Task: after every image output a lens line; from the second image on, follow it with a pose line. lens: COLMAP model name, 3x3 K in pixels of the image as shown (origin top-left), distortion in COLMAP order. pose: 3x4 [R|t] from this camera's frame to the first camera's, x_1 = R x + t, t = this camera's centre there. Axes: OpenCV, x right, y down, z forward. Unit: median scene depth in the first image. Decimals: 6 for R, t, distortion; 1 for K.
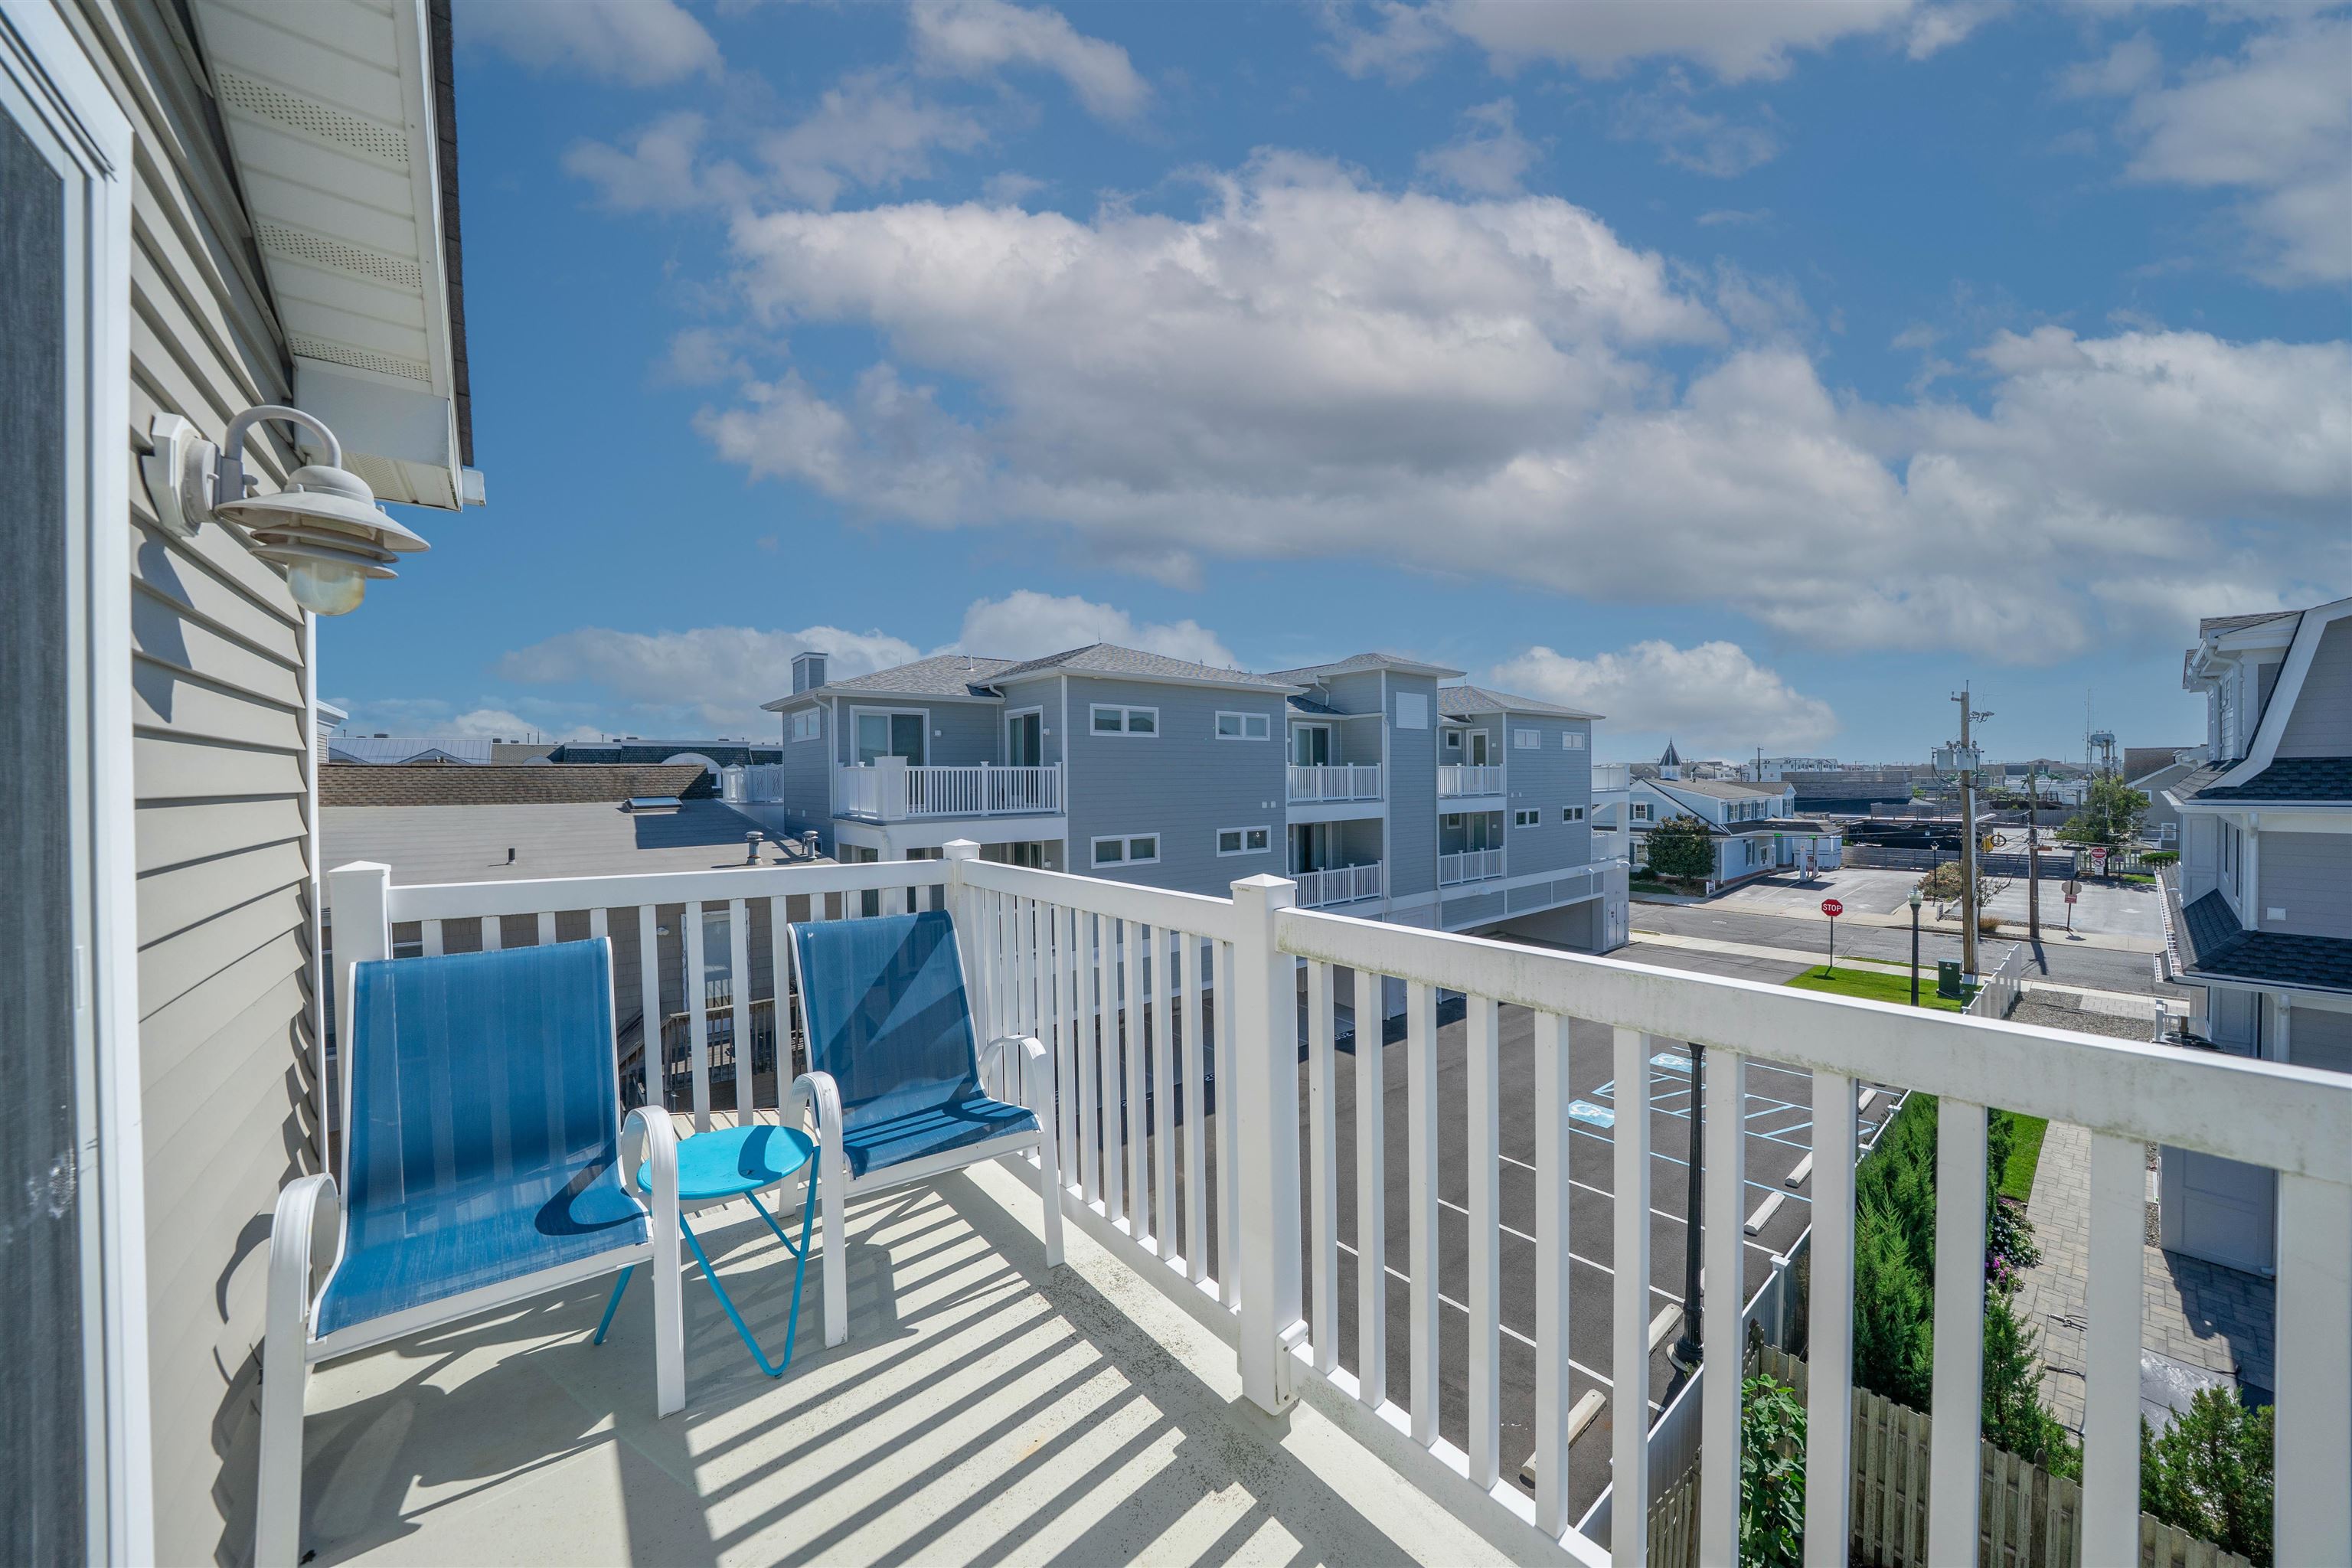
lens RADIAL K [[819.0, 0, 1176.9], [0, 819.0, 779.2], [0, 0, 1]] dist [-0.000166, -0.000002]
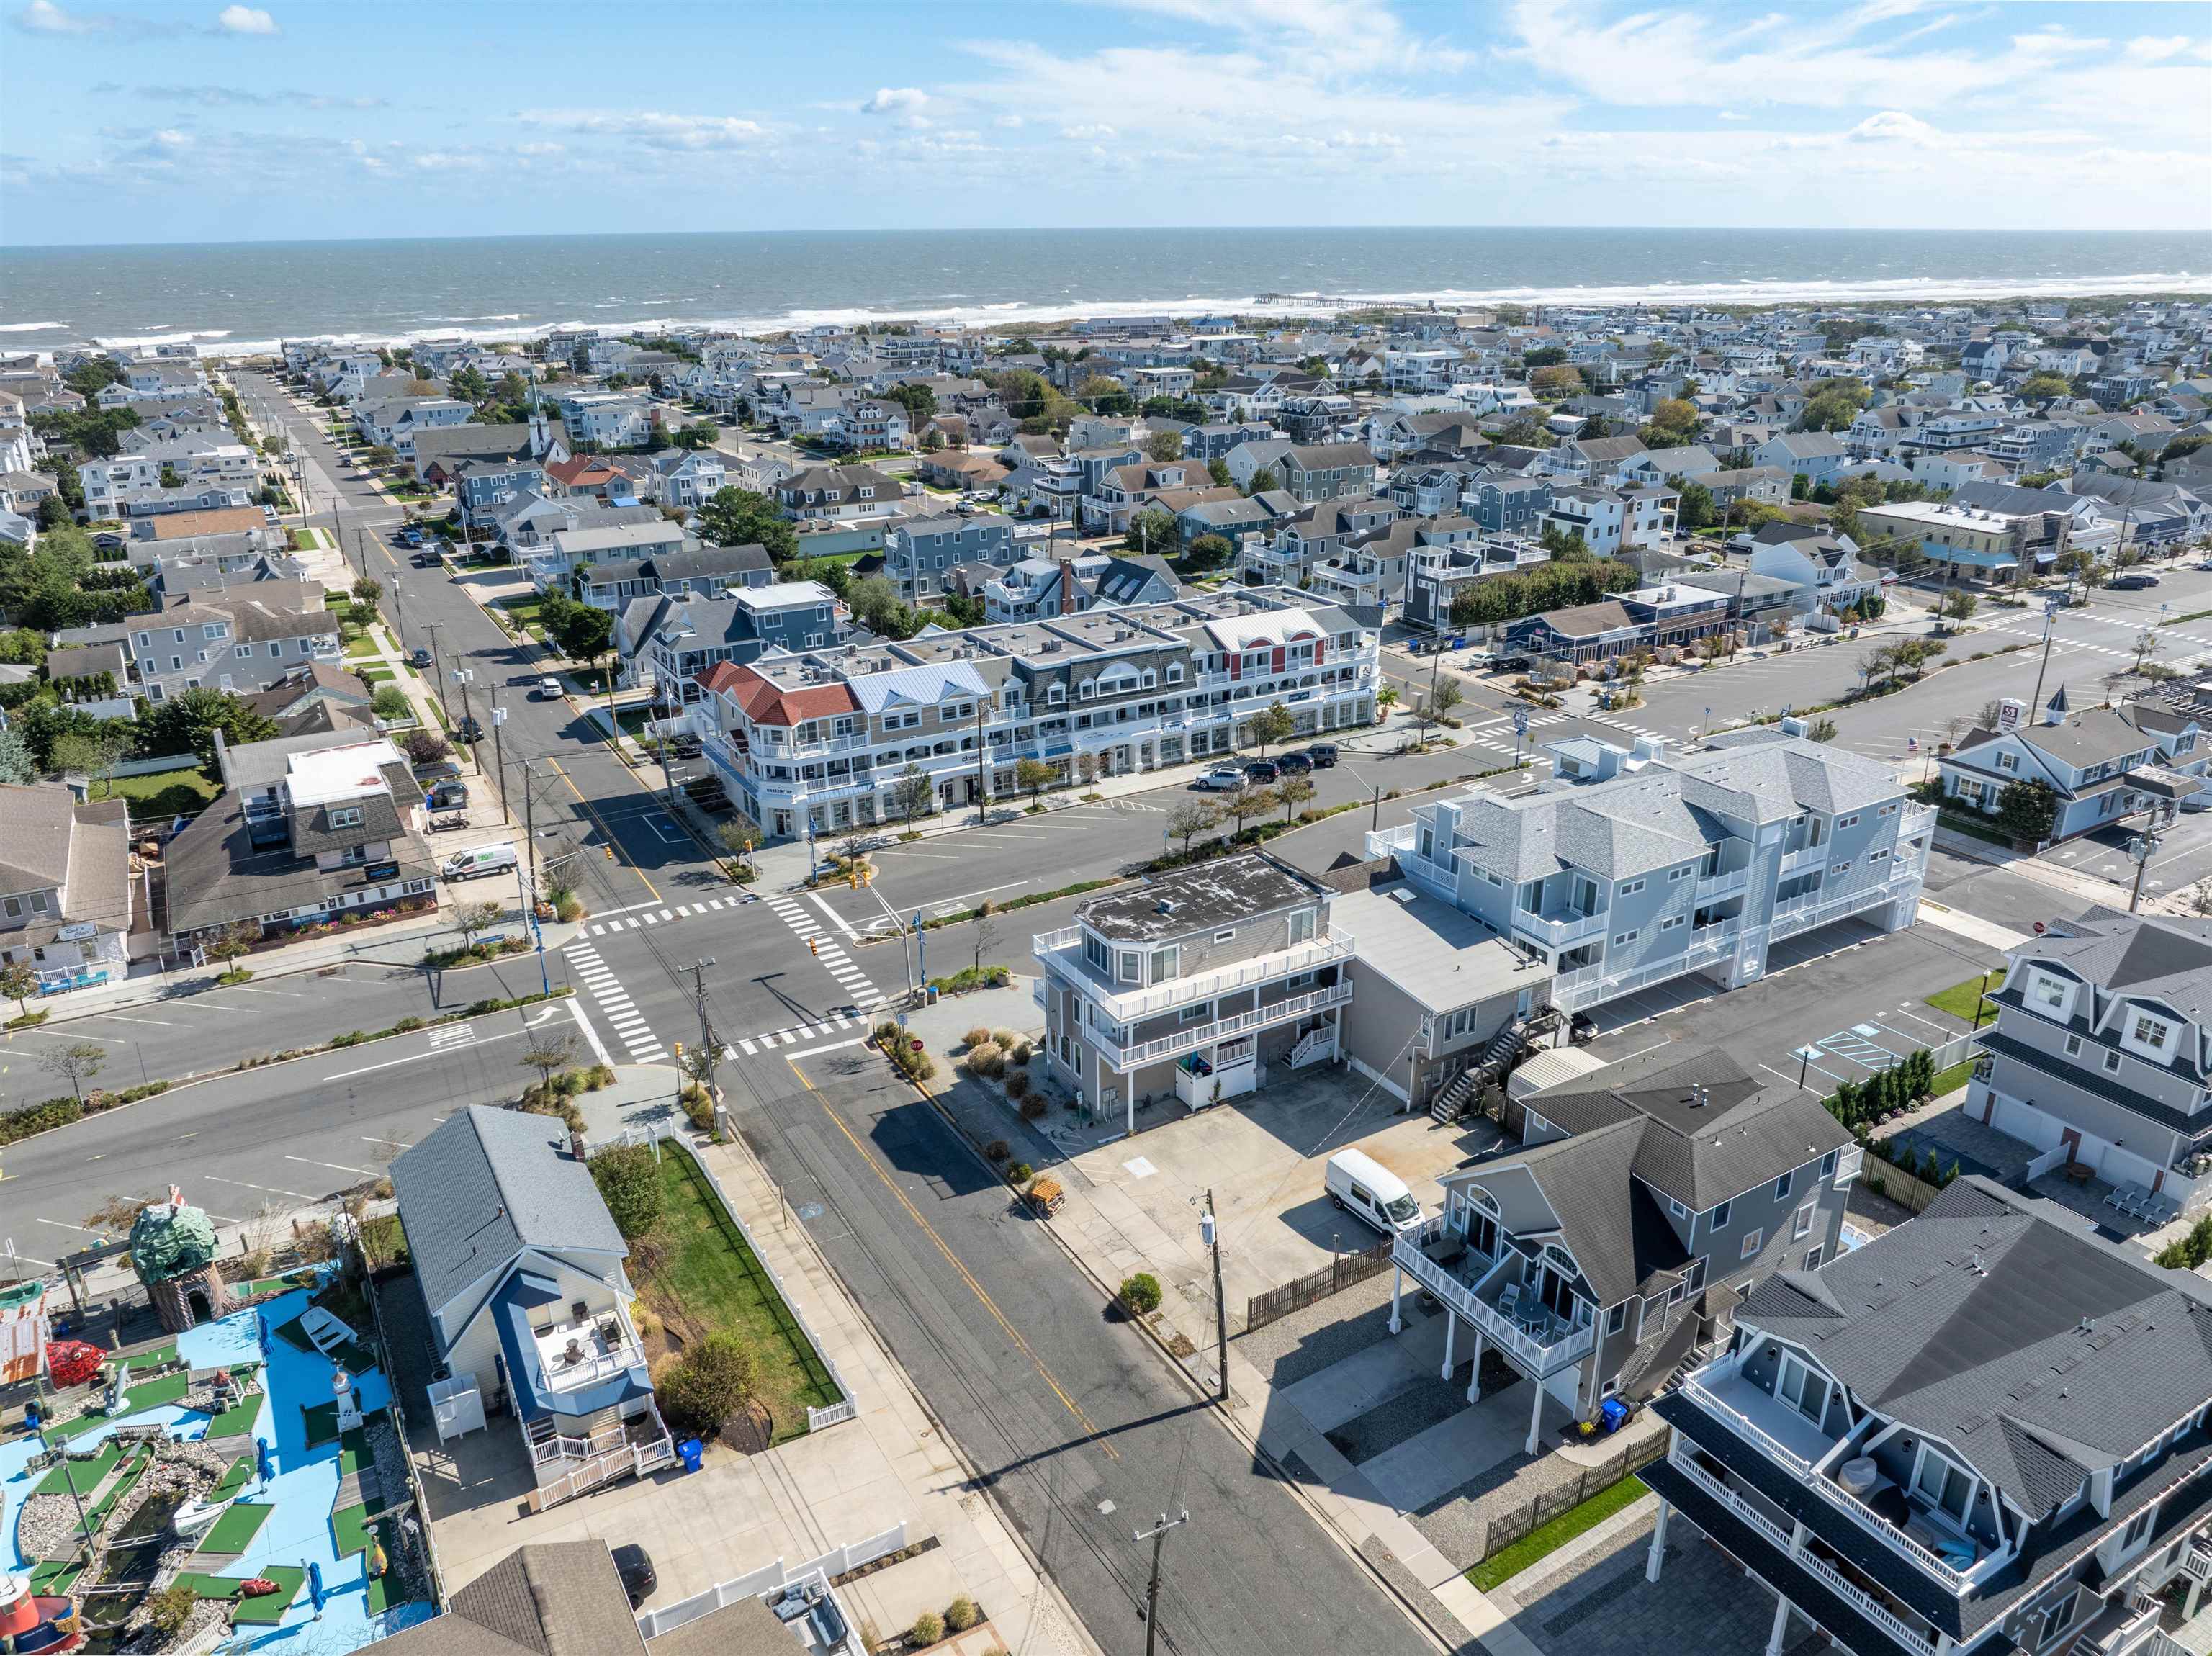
lens RADIAL K [[1558.8, 0, 1116.1], [0, 1558.8, 823.0], [0, 0, 1]] dist [-0.032726, -0.008193]
pose [[0.987788, 0.052934, -0.146538, -0.599111], [0.002126, 0.935851, 0.352390, -1.233905], [0.155791, -0.348398, 0.924310, -2.227638]]
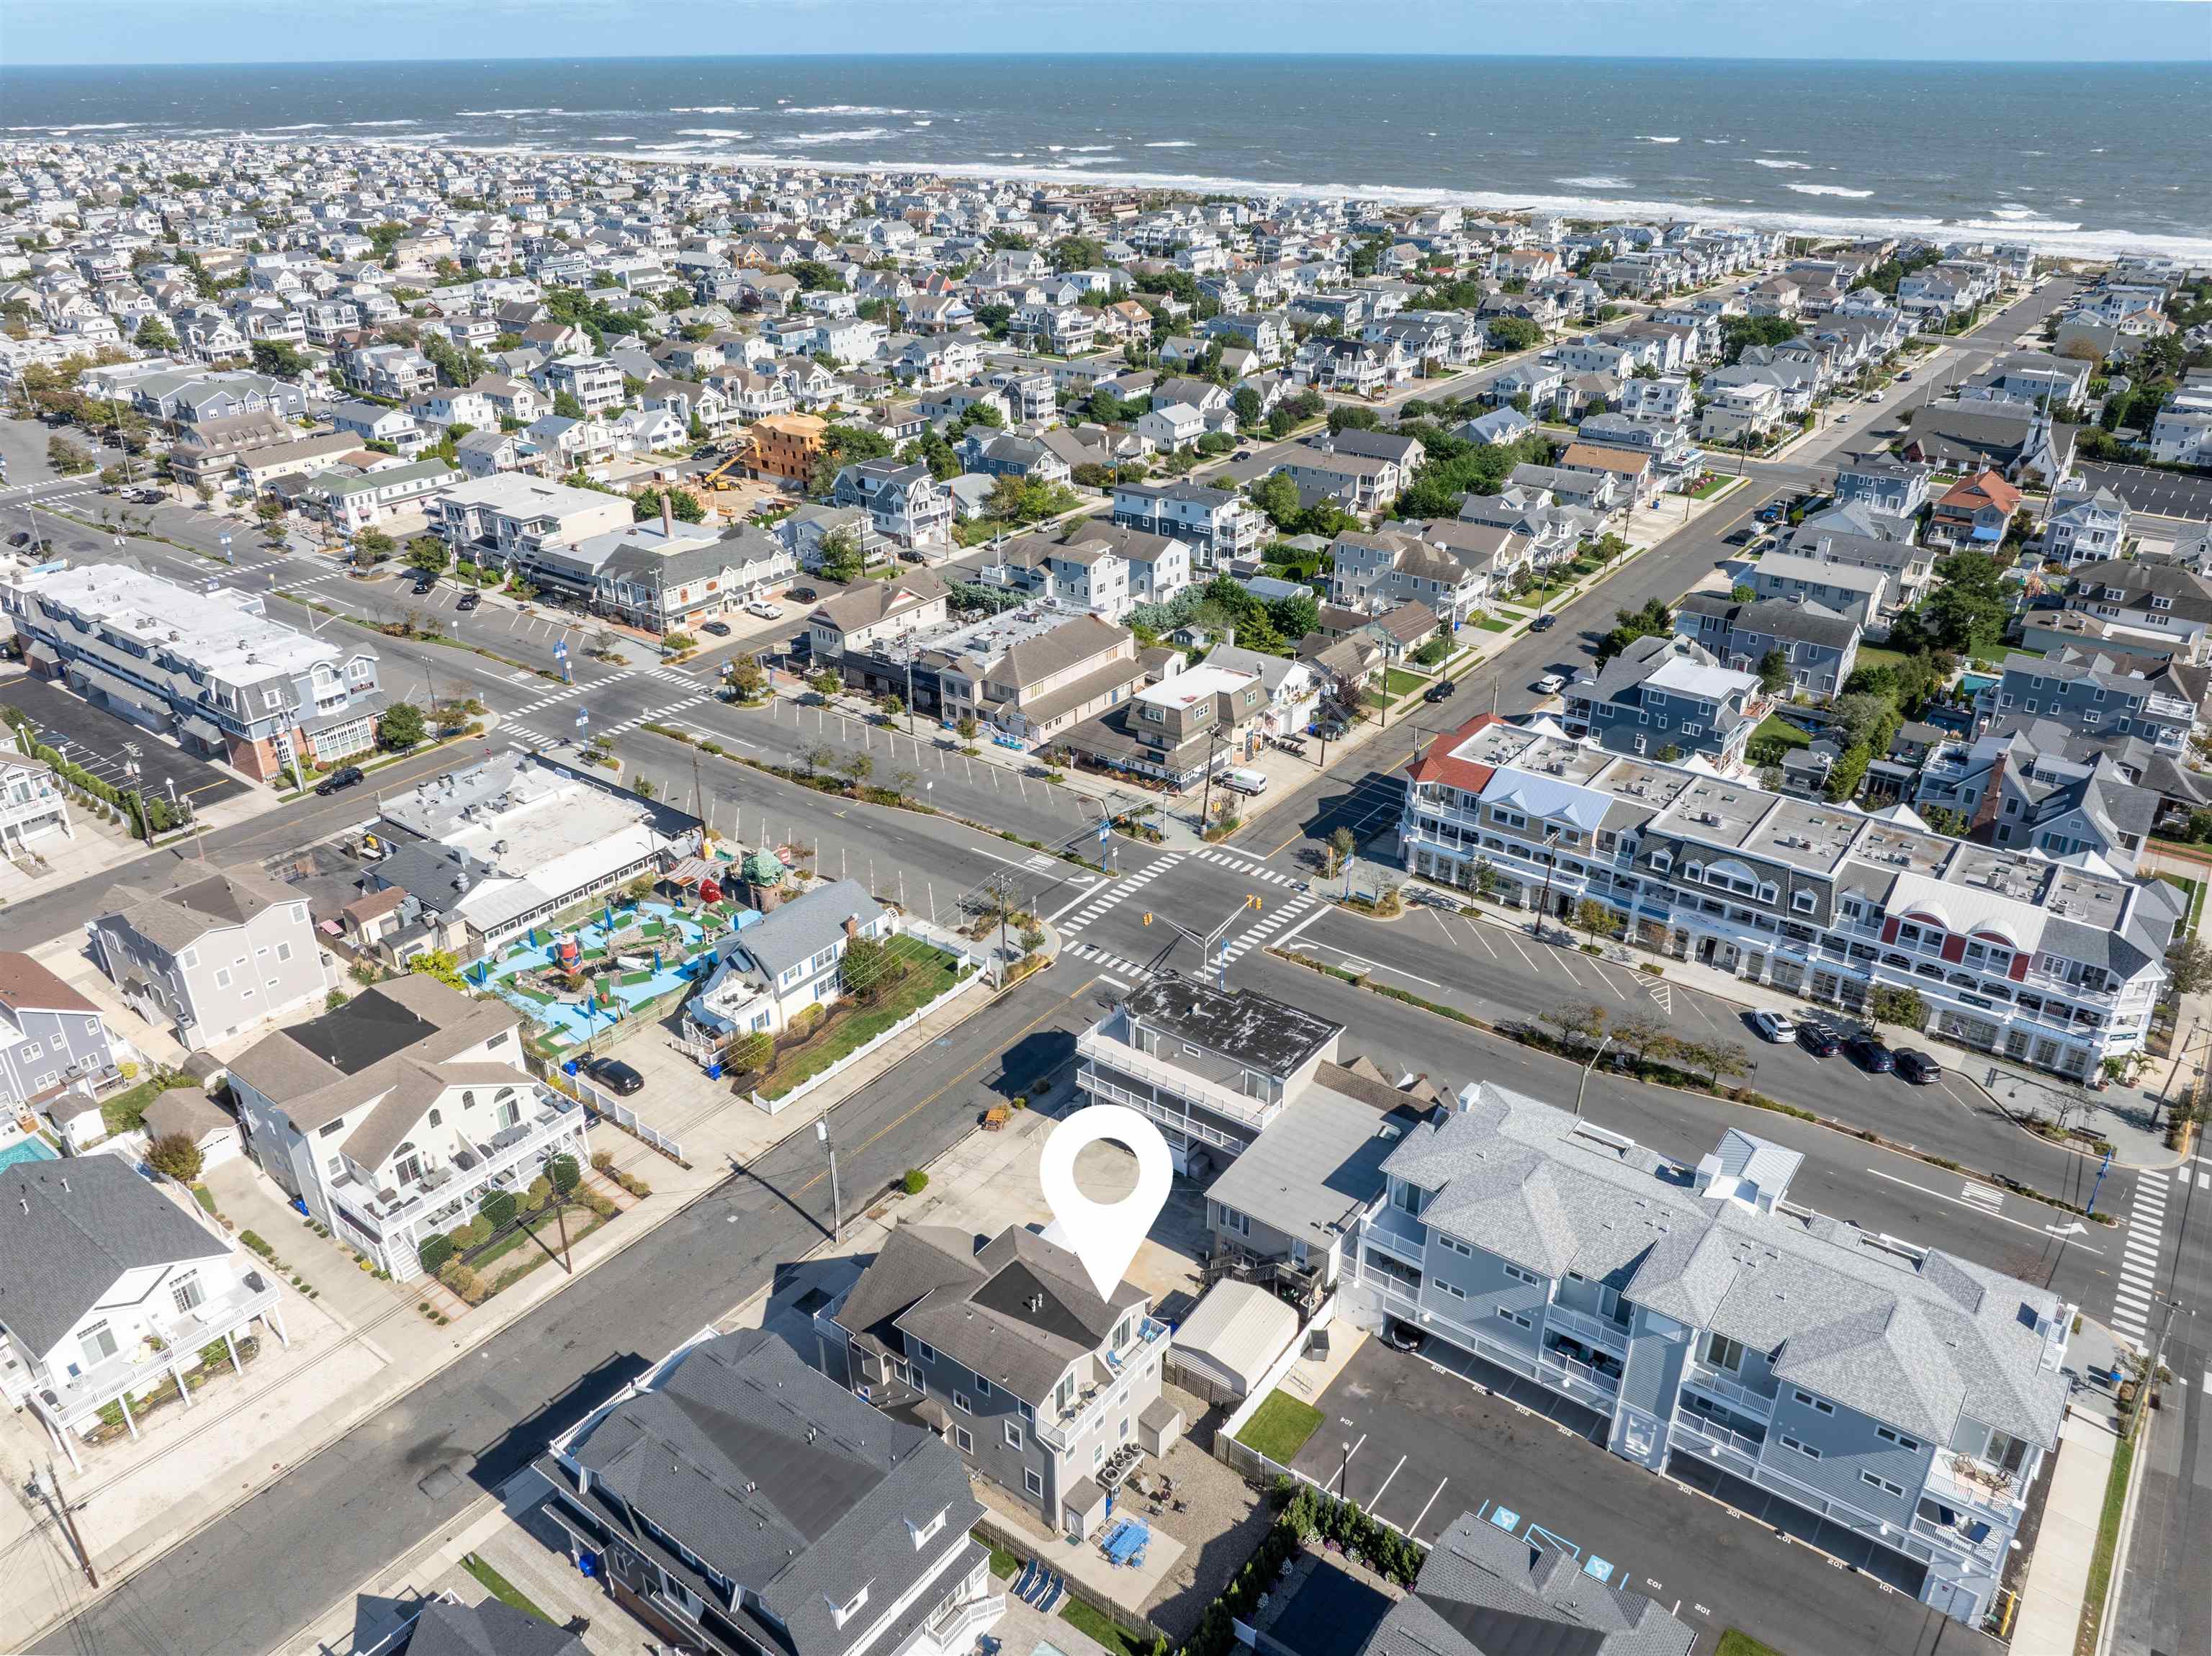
lens RADIAL K [[1565.8, 0, 1110.2], [0, 1565.8, 823.5], [0, 0, 1]] dist [-0.013486, -0.049844]
pose [[0.237442, 0.434375, -0.868873, 2.050729], [-0.009979, 0.895496, 0.444958, -2.099507], [0.971351, -0.096981, 0.216963, -0.532079]]
